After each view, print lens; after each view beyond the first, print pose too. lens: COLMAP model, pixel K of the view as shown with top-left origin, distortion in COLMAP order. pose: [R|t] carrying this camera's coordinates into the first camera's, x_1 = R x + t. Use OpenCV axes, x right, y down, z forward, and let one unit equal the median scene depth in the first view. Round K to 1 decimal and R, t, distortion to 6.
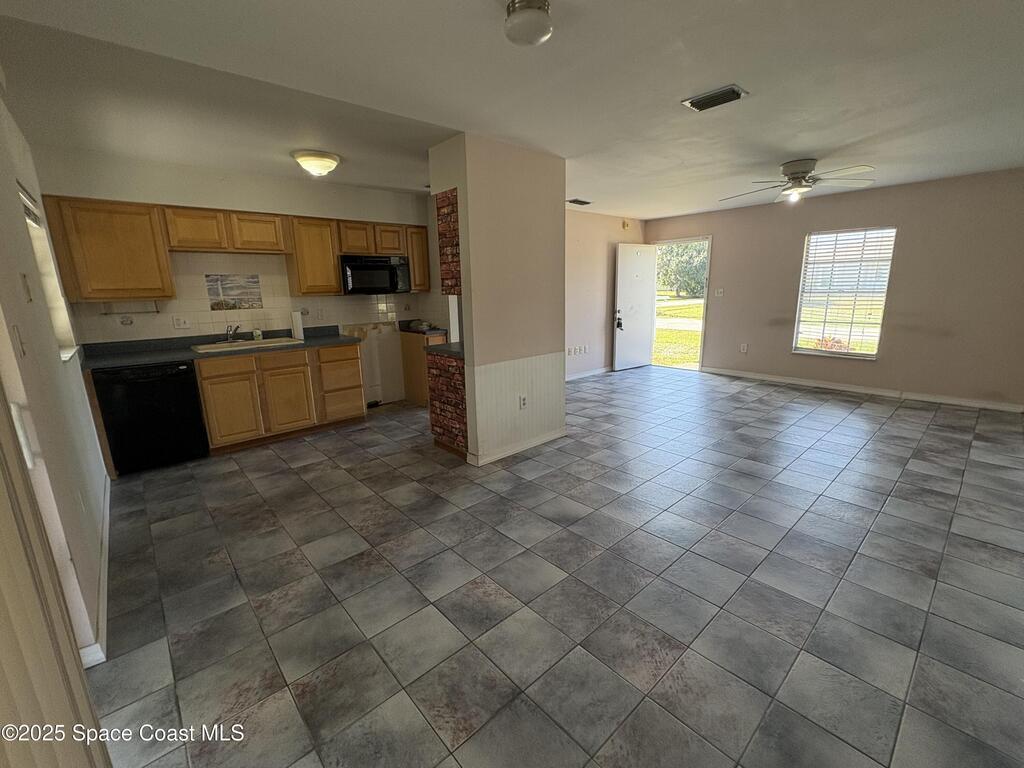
lens RADIAL K [[436.2, 0, 511.6], [0, 436.2, 383.7], [0, 0, 1]] dist [0.002462, -0.000317]
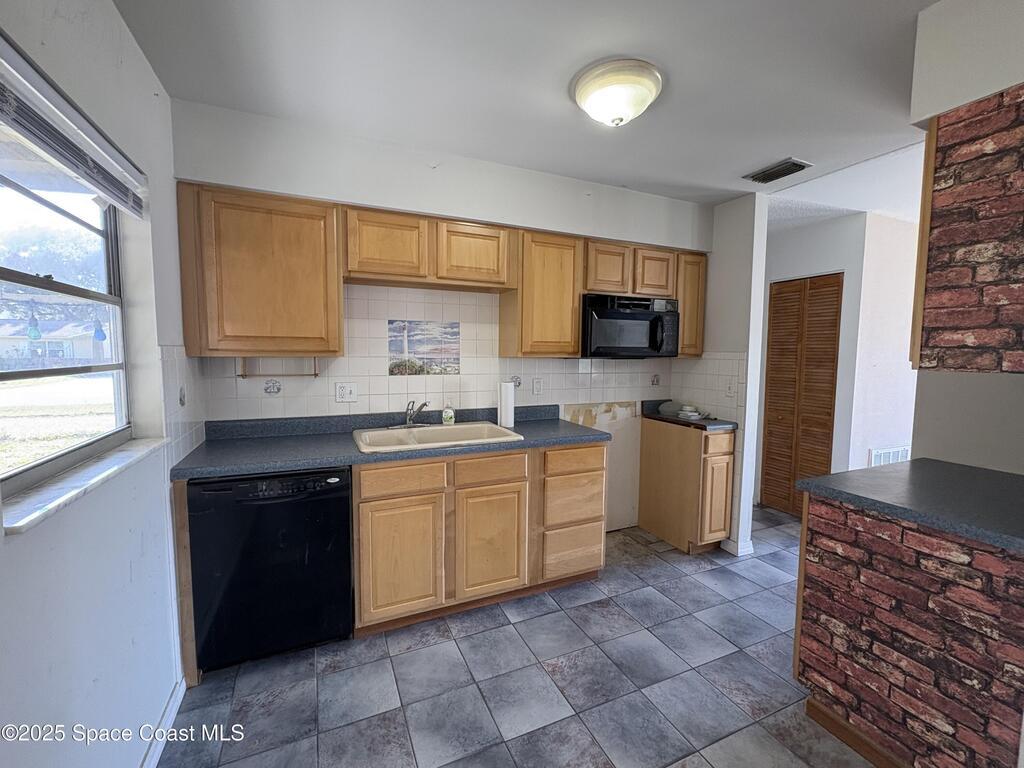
lens RADIAL K [[436.2, 0, 511.1], [0, 436.2, 384.3], [0, 0, 1]] dist [0.002462, -0.000317]
pose [[0.953196, 0.053899, -0.297509, -0.339451], [-0.095287, 0.987391, -0.126410, -0.093981], [0.286944, 0.148843, 0.946313, 0.466750]]
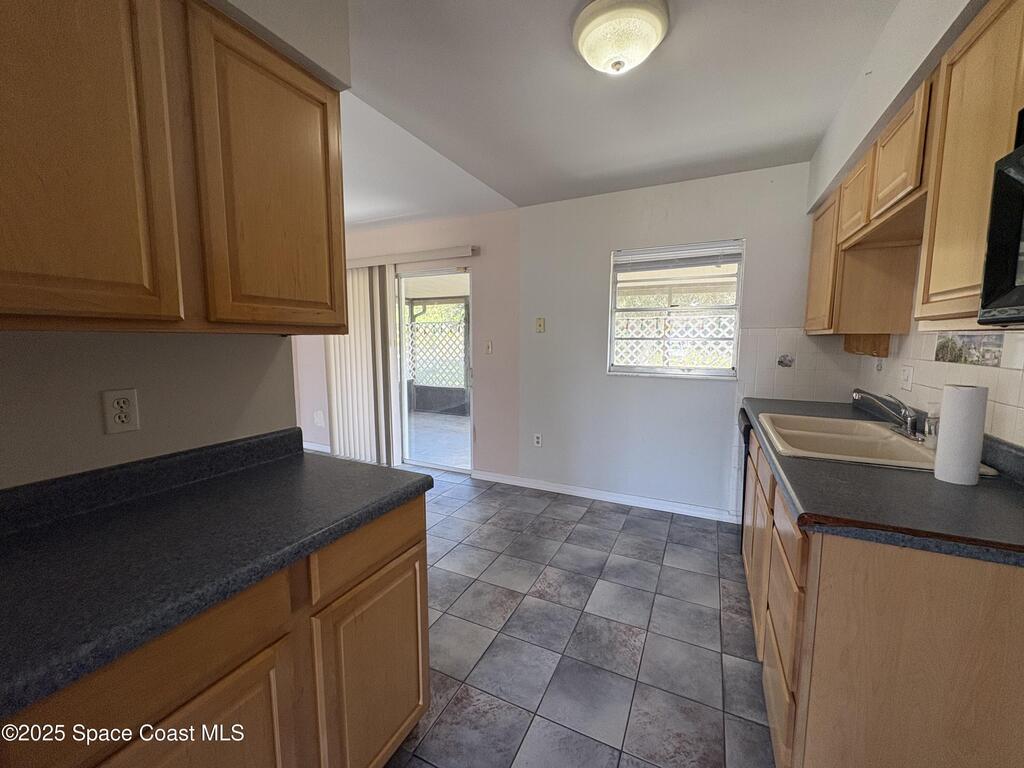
lens RADIAL K [[407.5, 0, 512.2], [0, 407.5, 383.8], [0, 0, 1]] dist [0.000083, -0.000001]
pose [[-0.924595, 0.064662, -0.375425, -0.137997], [-0.063472, 0.945566, 0.319181, -0.257450], [0.375628, 0.318942, -0.870161, 1.240322]]
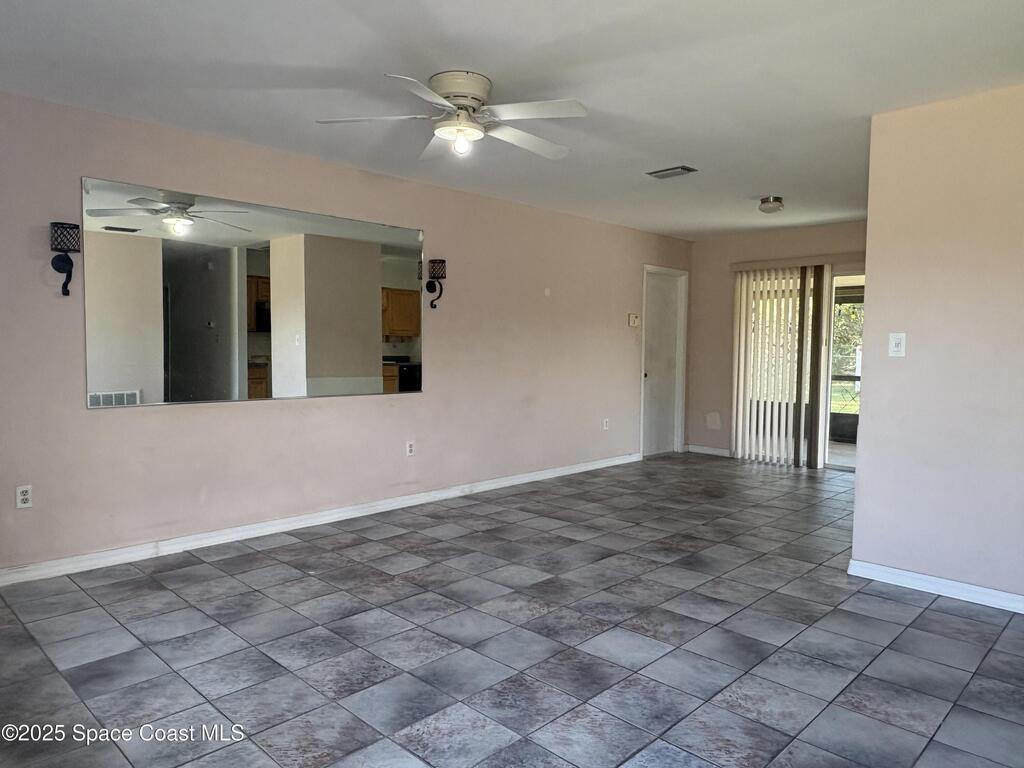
lens RADIAL K [[693.3, 0, 509.3], [0, 693.3, 388.0], [0, 0, 1]] dist [-0.007325, 0.011031]
pose [[-0.997884, 0.016676, -0.062840, 0.642496], [-0.001423, 0.960712, 0.277544, -0.376805], [0.064999, 0.277047, -0.958655, 1.835646]]
